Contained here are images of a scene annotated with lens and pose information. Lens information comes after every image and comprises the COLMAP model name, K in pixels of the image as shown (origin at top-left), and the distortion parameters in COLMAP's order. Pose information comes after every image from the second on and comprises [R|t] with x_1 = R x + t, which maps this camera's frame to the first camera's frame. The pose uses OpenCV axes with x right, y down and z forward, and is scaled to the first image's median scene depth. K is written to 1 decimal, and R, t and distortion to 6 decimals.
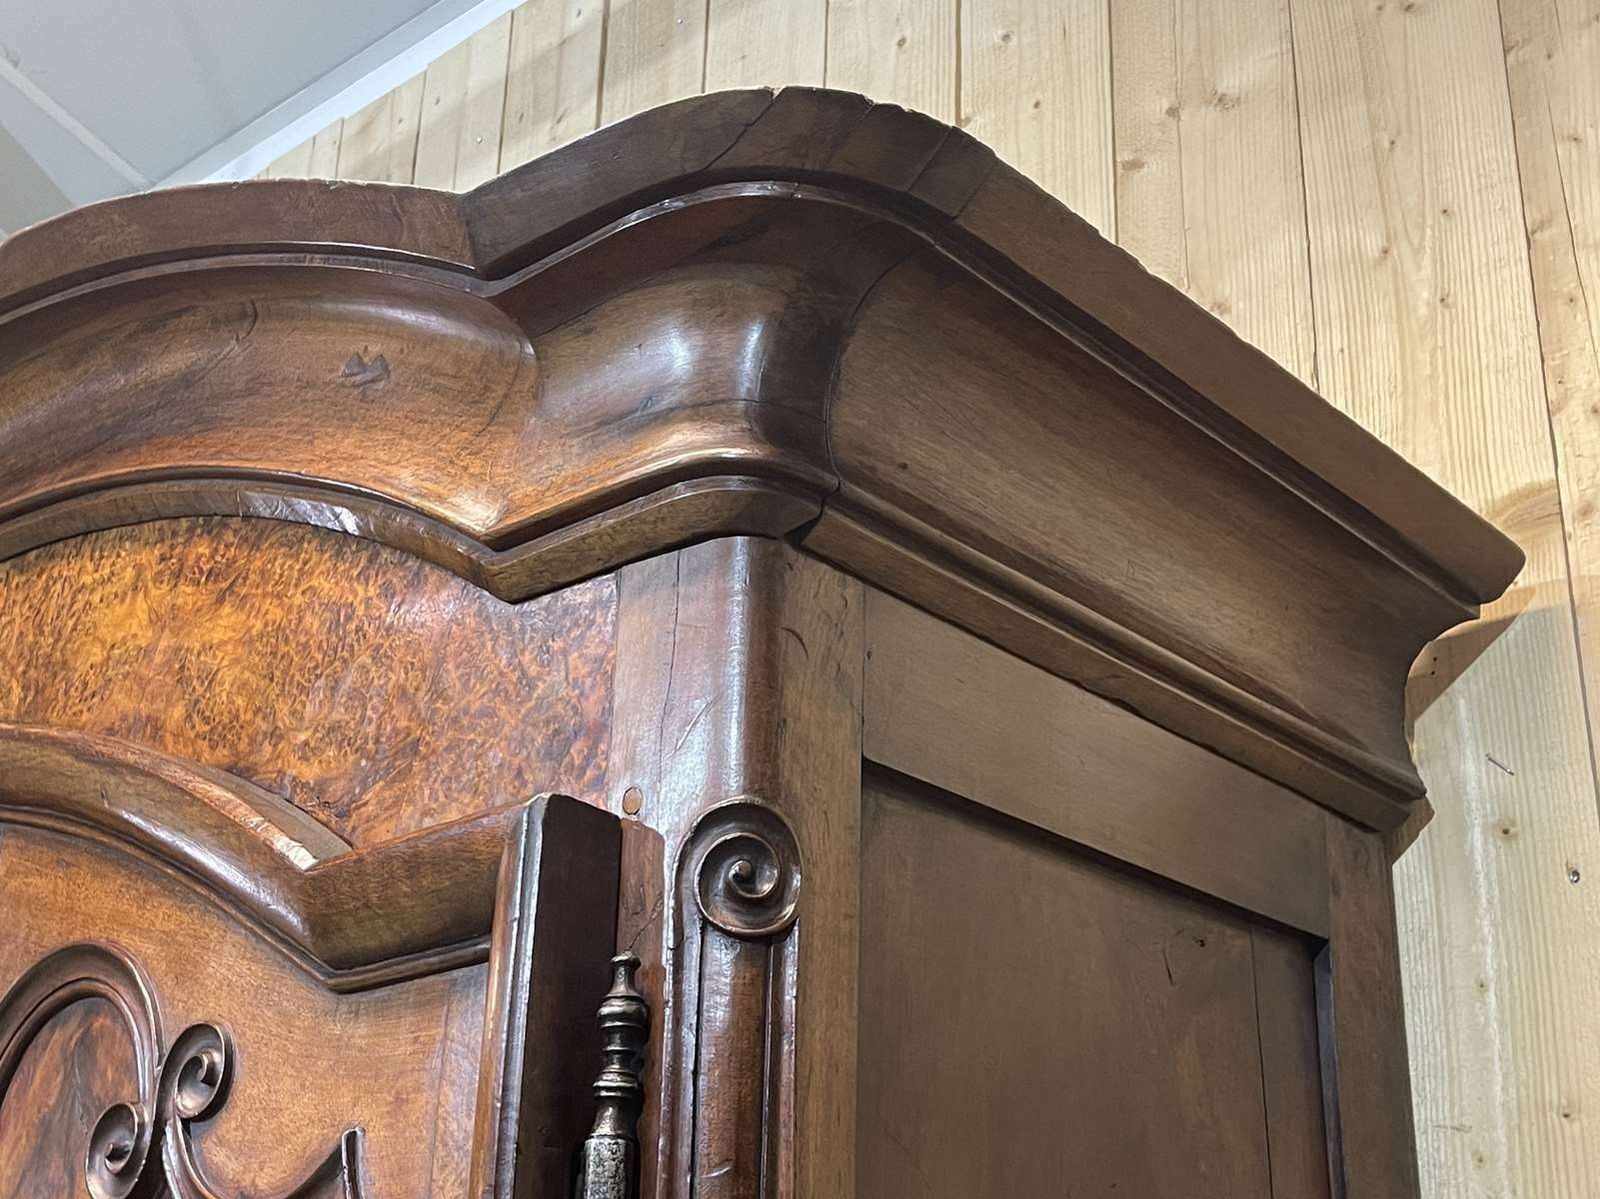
lens RADIAL K [[2074.5, 0, 800.0], [0, 2074.5, 599.5], [0, 0, 1]] dist [0.150617, -0.521622]
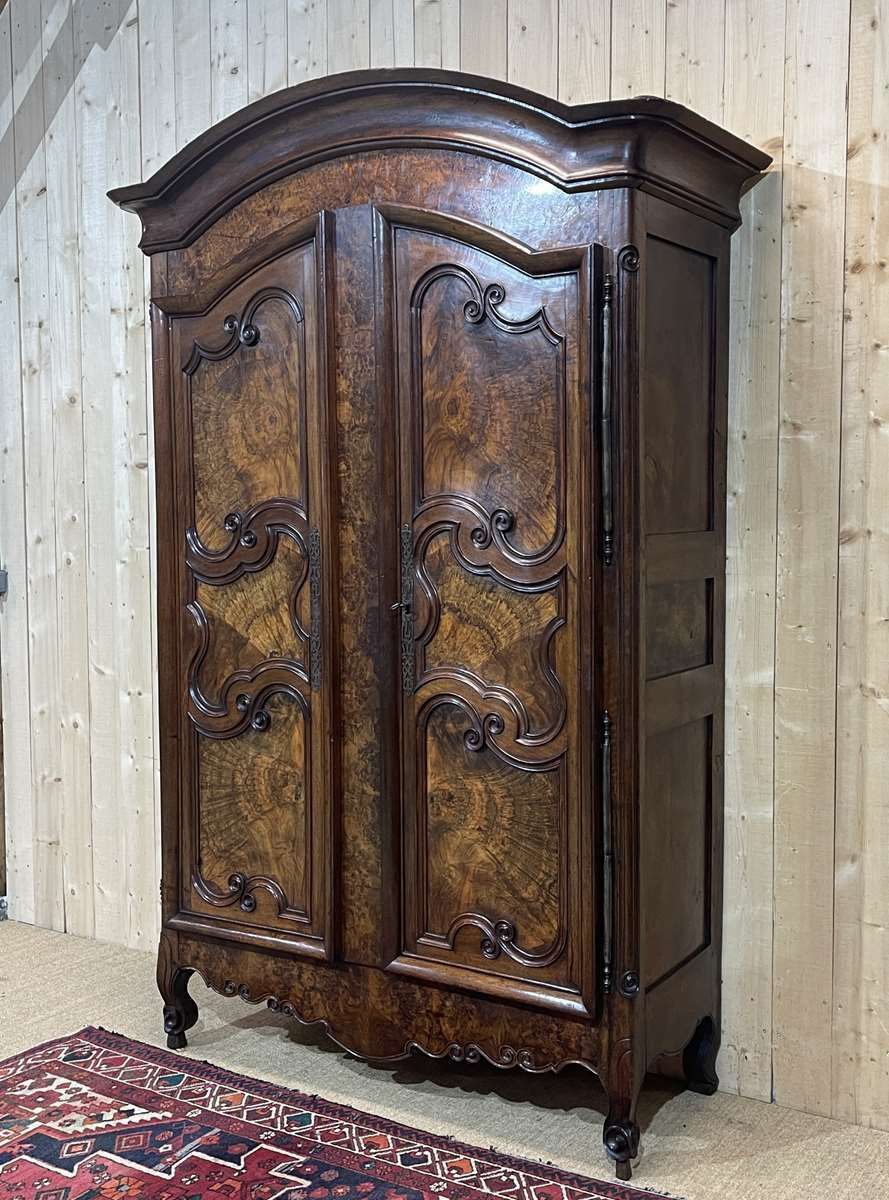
lens RADIAL K [[1355.3, 0, 444.5], [0, 1355.3, 600.0], [0, 0, 1]] dist [0.084044, -0.195056]
pose [[0.989108, -0.040285, 0.141574, -0.845175], [-0.028865, 0.890059, 0.454930, -0.547455], [-0.144336, -0.454061, 0.879202, -1.974830]]
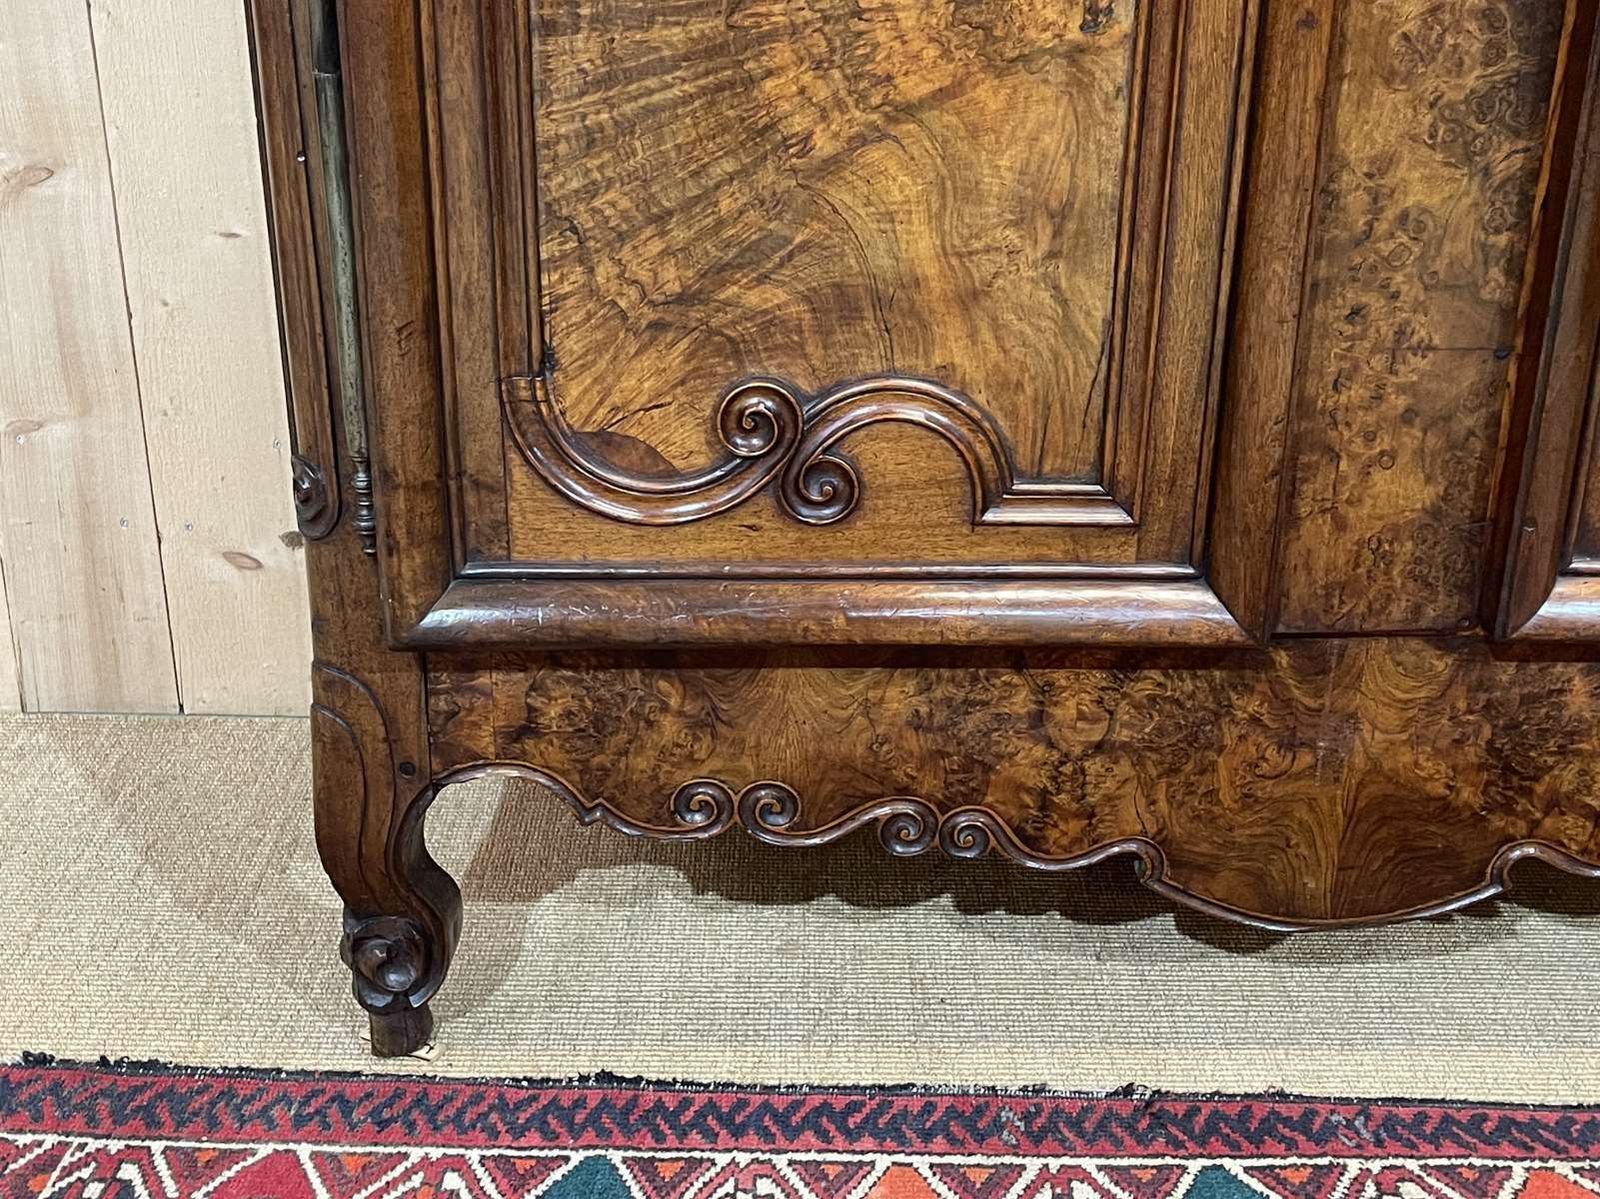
lens RADIAL K [[2048.4, 0, 823.7], [0, 2048.4, 601.7], [0, 0, 1]] dist [0.173438, -0.643241]
pose [[0.748699, -0.279615, 0.601053, -1.693435], [-0.256859, 0.713496, 0.651880, 0.964749], [-0.611124, -0.642448, 0.462372, 0.192828]]
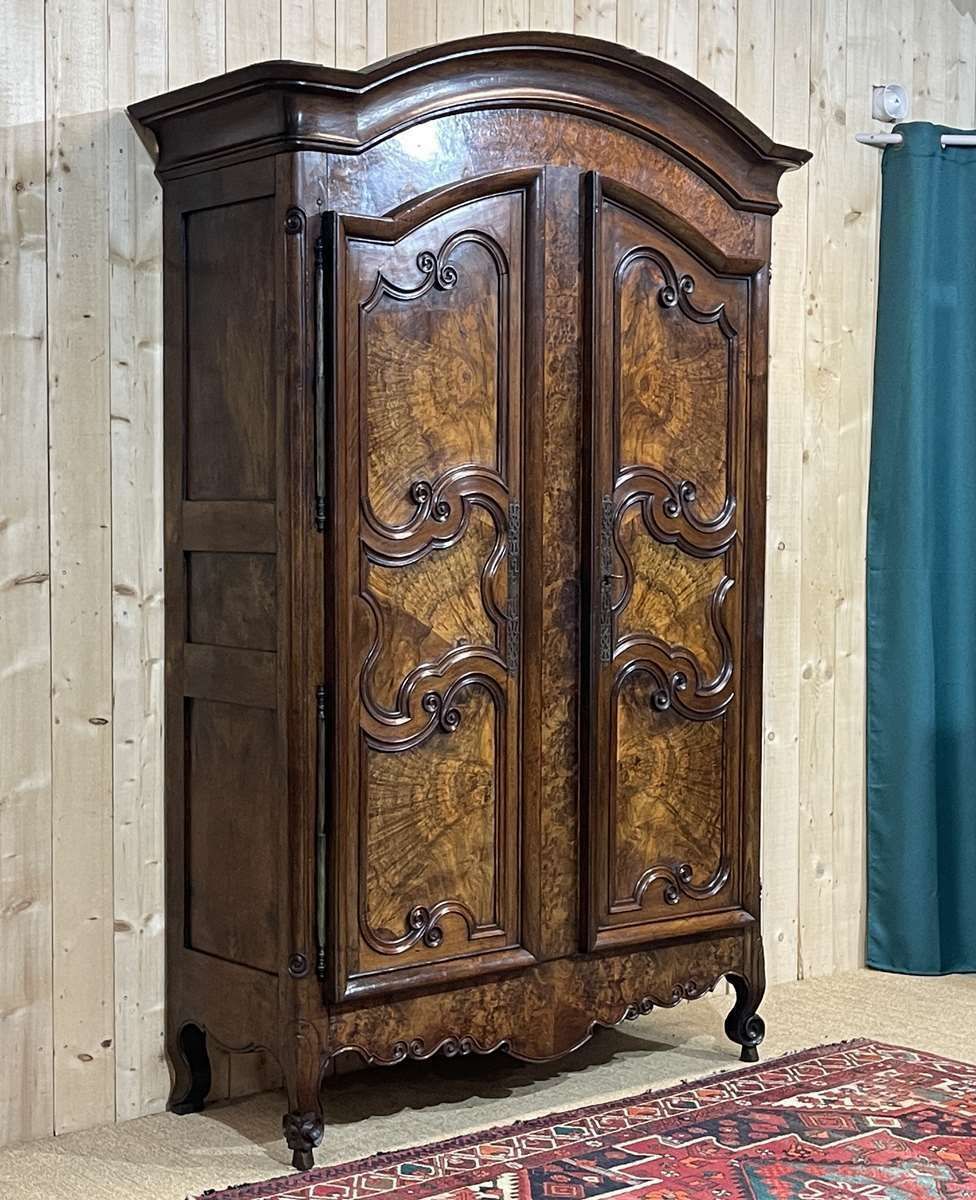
lens RADIAL K [[2035.8, 0, 526.0], [0, 2035.8, 599.5], [0, 0, 1]] dist [0.117159, -0.227061]
pose [[0.164880, -0.070153, 0.983816, -5.257772], [-0.388784, 0.912084, 0.130195, 0.422698], [-0.906456, -0.403958, 0.123110, 0.409110]]
